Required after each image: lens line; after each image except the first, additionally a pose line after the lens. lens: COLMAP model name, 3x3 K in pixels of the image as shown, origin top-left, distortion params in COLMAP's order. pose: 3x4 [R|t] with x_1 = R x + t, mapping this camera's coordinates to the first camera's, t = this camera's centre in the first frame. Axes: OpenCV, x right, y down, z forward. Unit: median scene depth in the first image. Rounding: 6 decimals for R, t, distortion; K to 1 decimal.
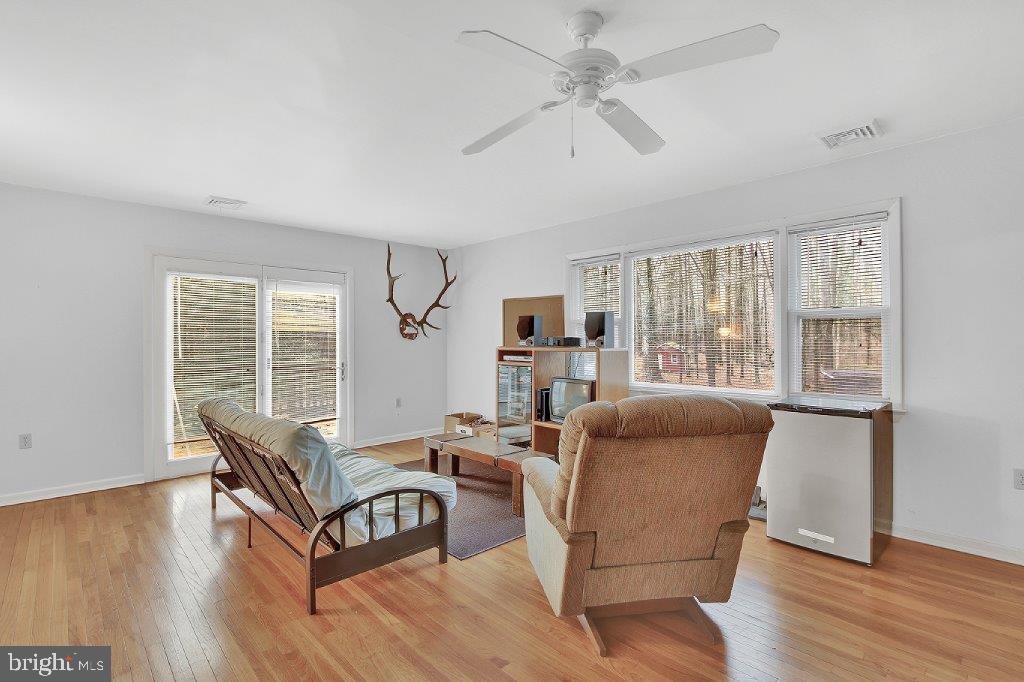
lens RADIAL K [[482.6, 0, 509.5], [0, 482.6, 324.3], [0, 0, 1]] dist [-0.012218, 0.000557]
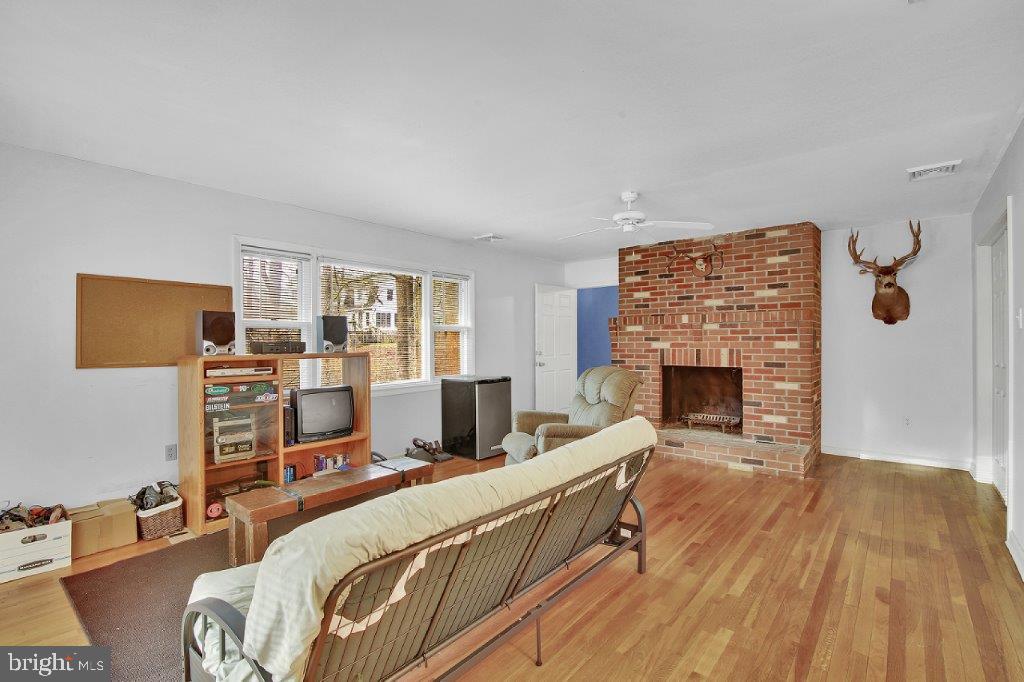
lens RADIAL K [[471.6, 0, 512.8], [0, 471.6, 337.4], [0, 0, 1]] dist [-0.019189, 0.000087]
pose [[-0.121945, 0.014527, 0.992430, -0.702931], [-0.022540, 0.999594, -0.017402, 0.022532], [-0.992281, -0.024491, -0.121568, 0.674825]]
